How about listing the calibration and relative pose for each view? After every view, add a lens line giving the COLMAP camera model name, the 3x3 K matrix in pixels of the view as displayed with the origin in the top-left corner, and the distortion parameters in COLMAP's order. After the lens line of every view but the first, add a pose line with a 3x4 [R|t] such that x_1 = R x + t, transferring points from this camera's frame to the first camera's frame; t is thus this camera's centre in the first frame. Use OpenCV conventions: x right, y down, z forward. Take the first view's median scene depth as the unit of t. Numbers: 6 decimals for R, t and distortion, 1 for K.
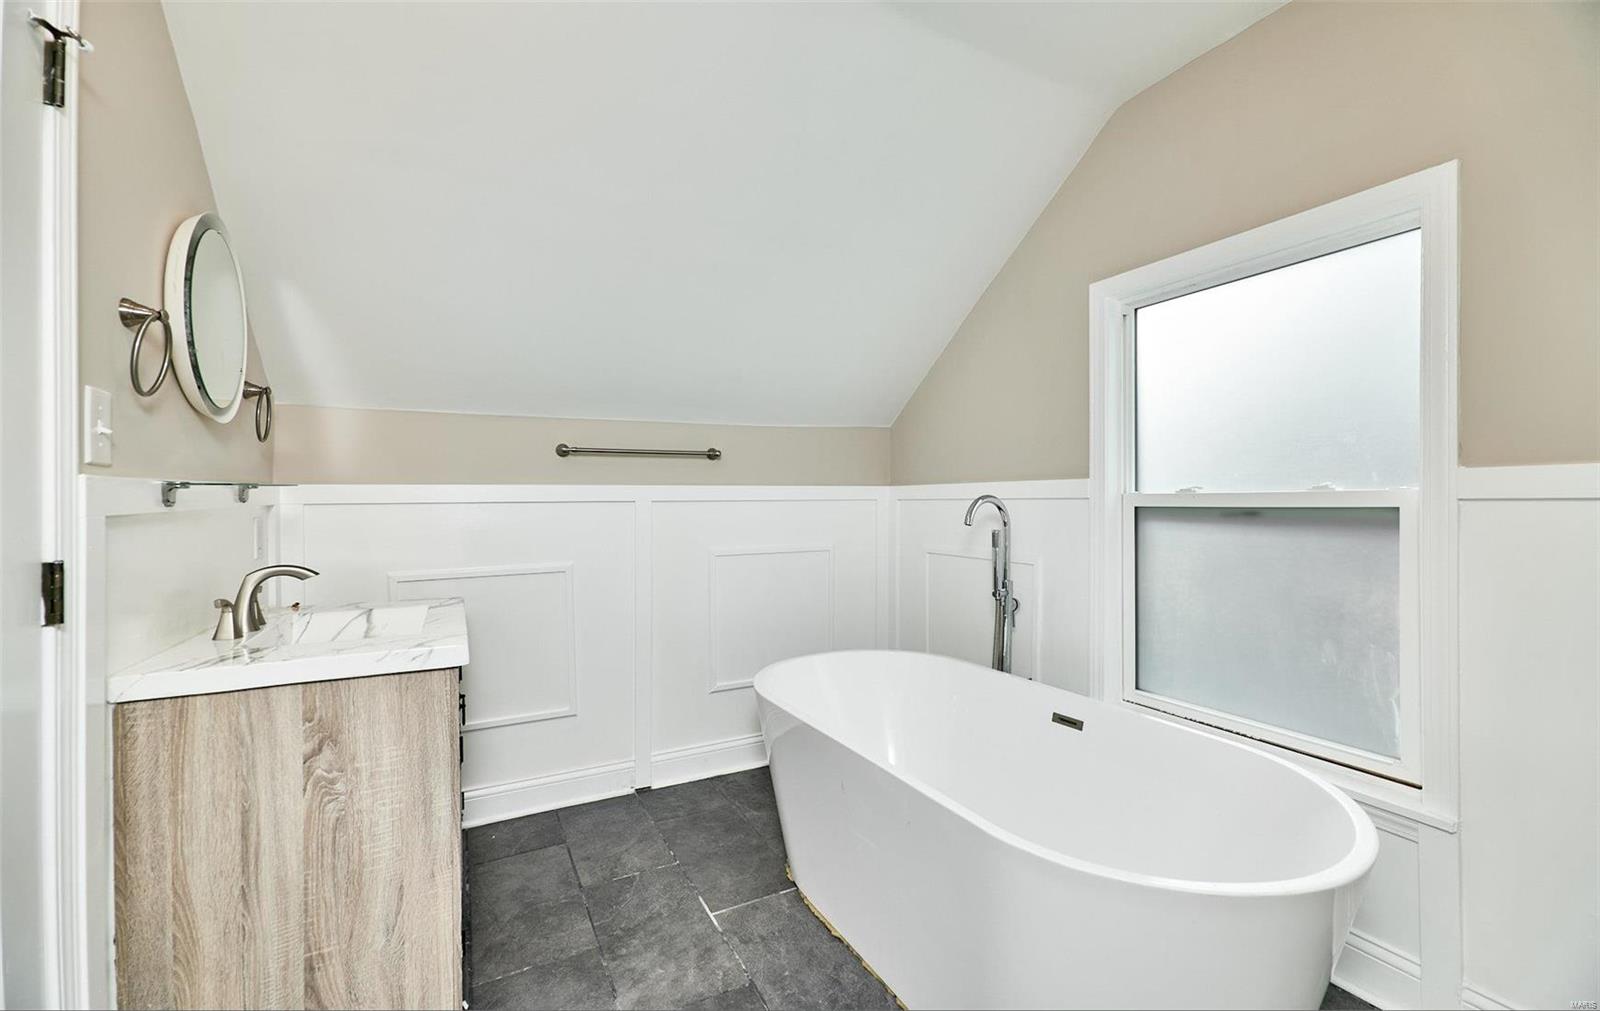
lens RADIAL K [[675.4, 0, 800.0], [0, 675.4, 506.4], [0, 0, 1]] dist [0.004484, 0.001546]
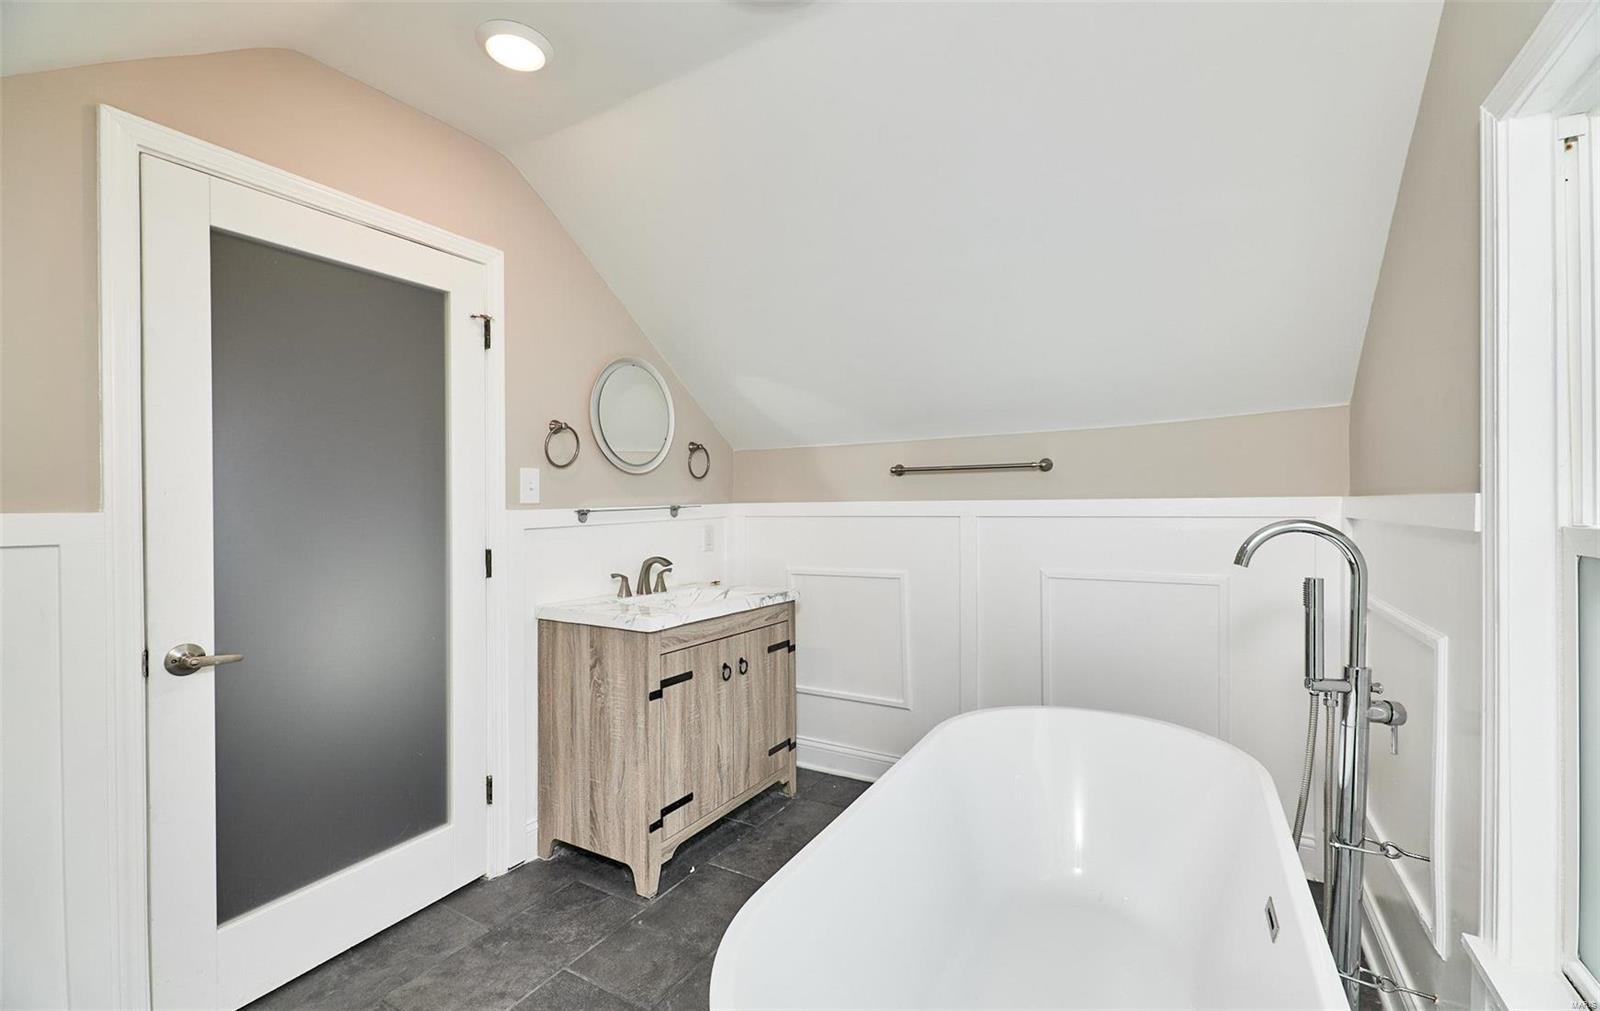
lens RADIAL K [[675.4, 0, 794.3], [0, 675.4, 505.8], [0, 0, 1]] dist [0.004484, 0.001546]
pose [[0.517652, 0.005439, -0.855574, 1.027558], [-0.001078, 0.999983, 0.005706, -0.059537], [0.855591, -0.002032, 0.517649, 0.533904]]
